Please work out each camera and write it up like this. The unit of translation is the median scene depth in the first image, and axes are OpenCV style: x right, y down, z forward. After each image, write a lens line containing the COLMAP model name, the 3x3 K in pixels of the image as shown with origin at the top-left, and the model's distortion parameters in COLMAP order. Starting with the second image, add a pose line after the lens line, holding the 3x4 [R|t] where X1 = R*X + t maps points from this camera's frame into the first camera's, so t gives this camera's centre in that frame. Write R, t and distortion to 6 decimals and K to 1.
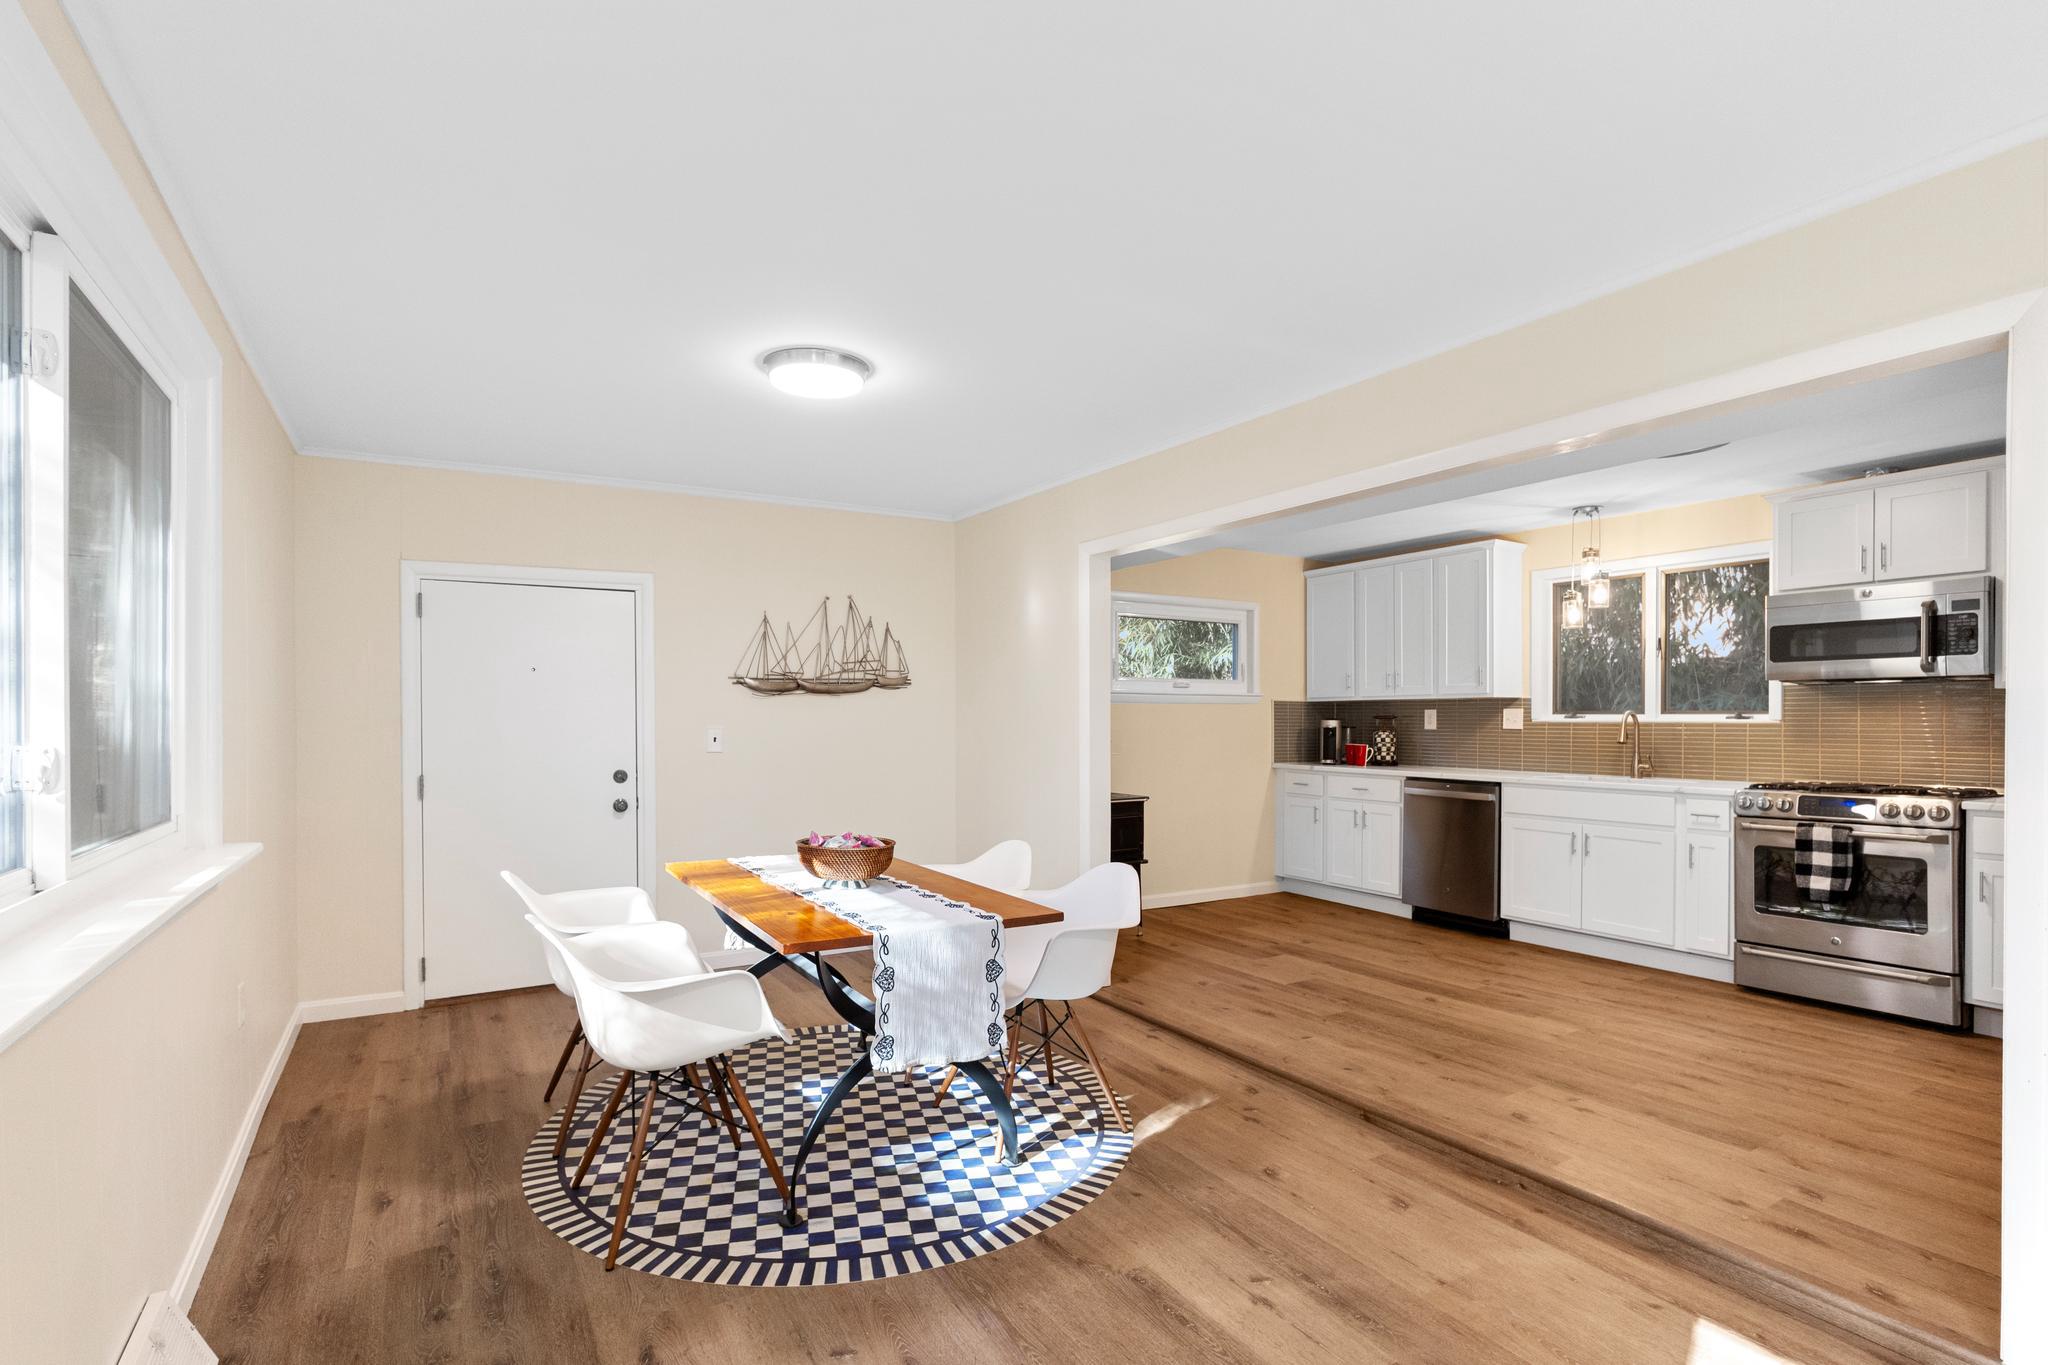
lens RADIAL K [[959.9, 0, 1023.6], [0, 959.9, 723.3], [0, 0, 1]] dist [0.012121, 0.000579]
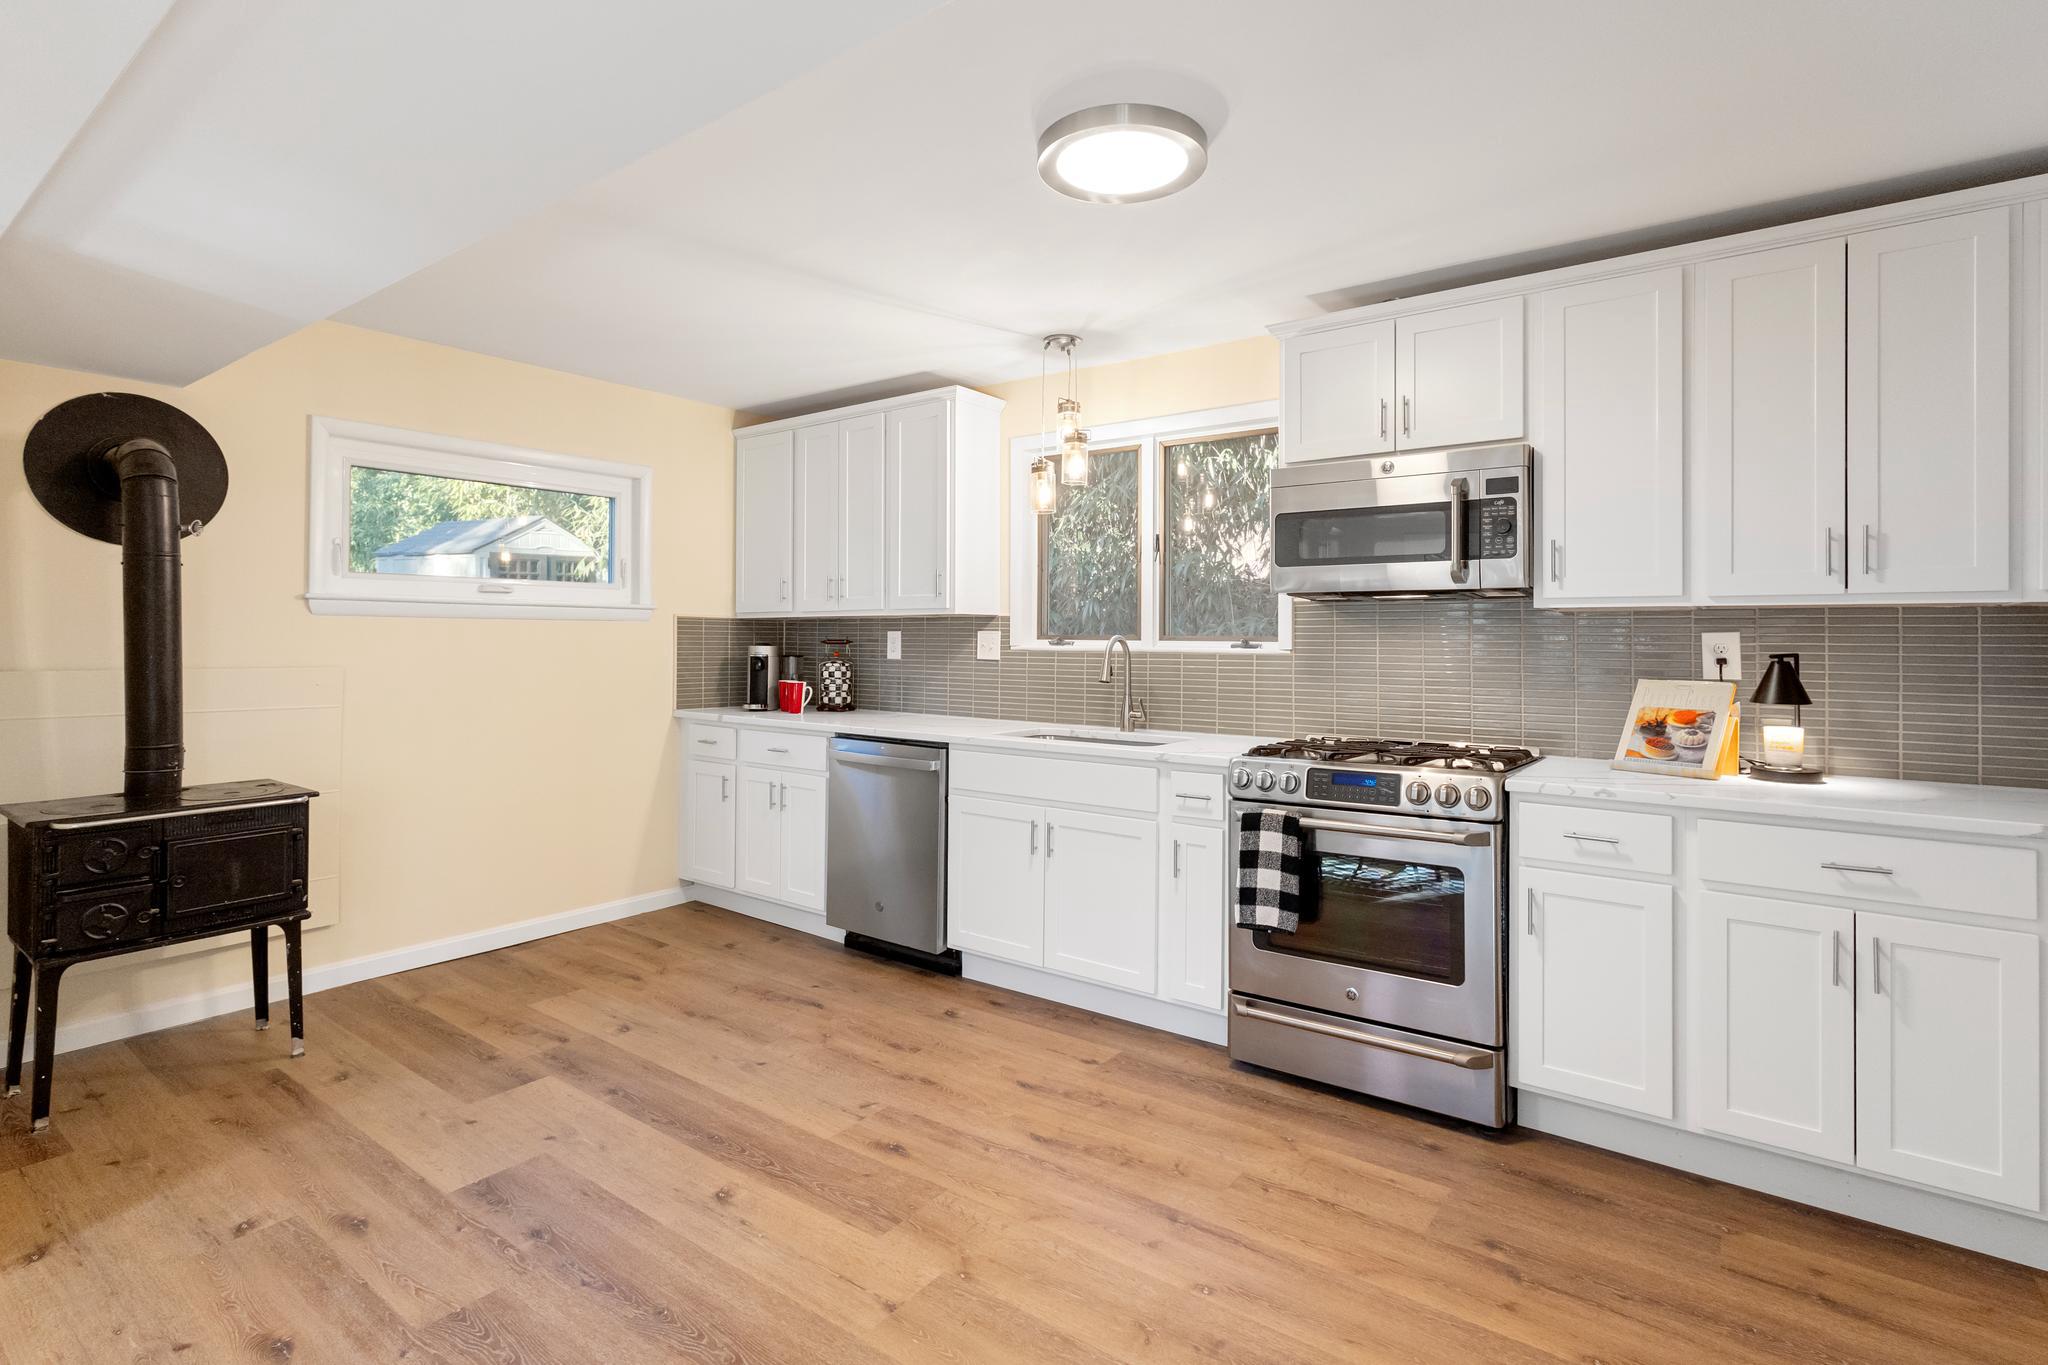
lens RADIAL K [[981.2, 0, 1022.6], [0, 981.2, 630.8], [0, 0, 1]] dist [0.001610, 0.000864]
pose [[0.930957, 0.007644, 0.365049, 0.314346], [-0.003269, 0.999915, -0.012602, -0.007329], [-0.365114, 0.010538, 0.930903, 0.374458]]
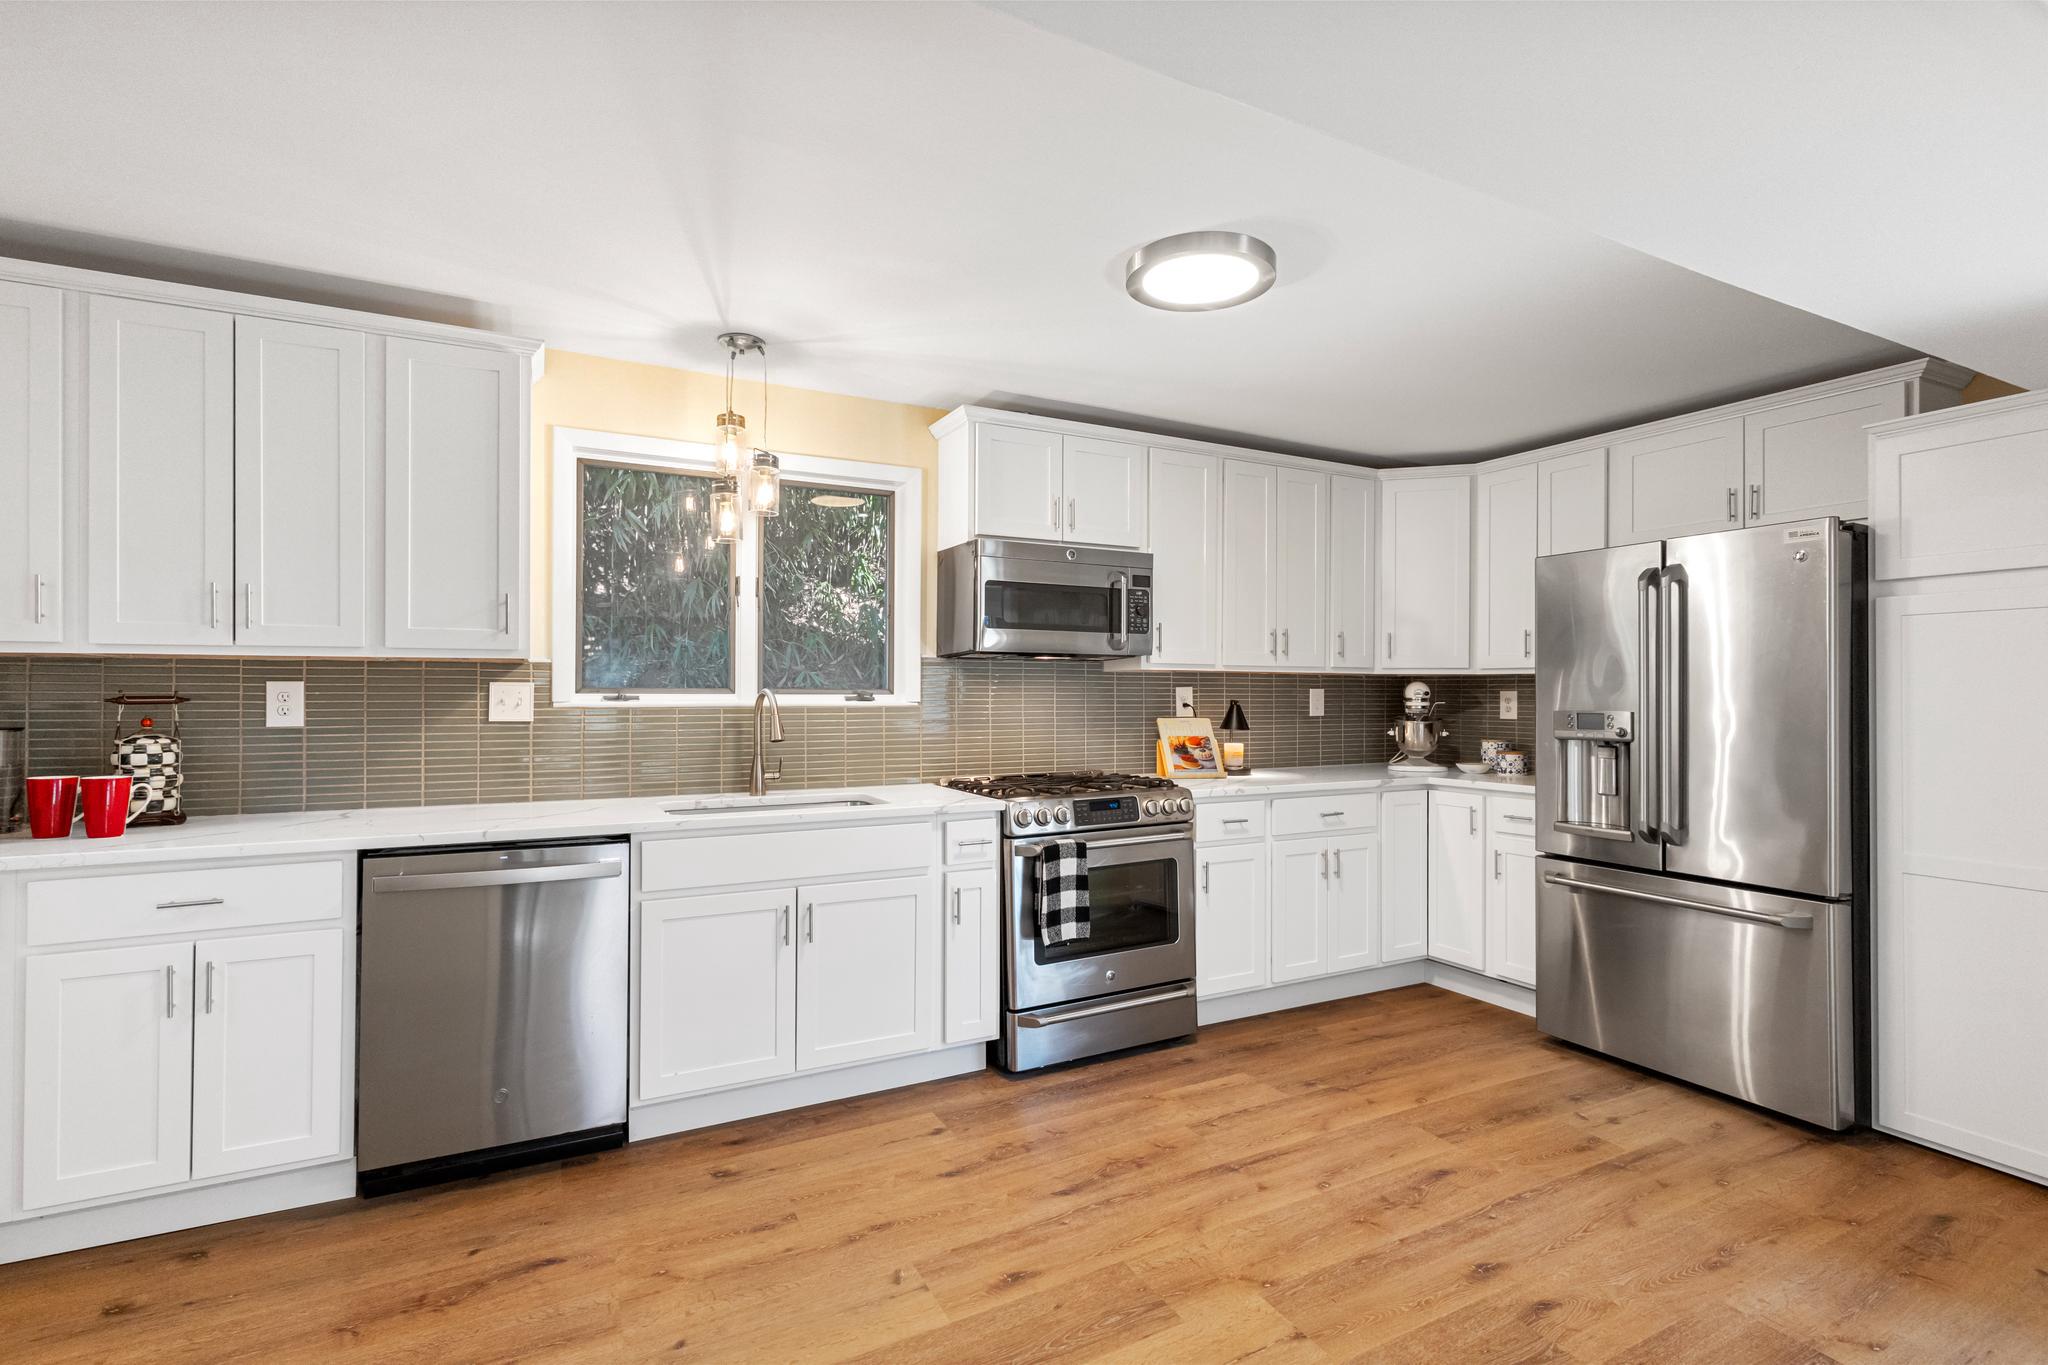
lens RADIAL K [[955.5, 0, 1019.3], [0, 955.5, 690.4], [0, 0, 1]] dist [0.001995, 0.000740]
pose [[0.080922, 0.001184, 0.996720, 0.027275], [0.002808, 0.999995, -0.001416, -0.010931], [-0.996717, 0.002914, 0.080918, 0.807982]]
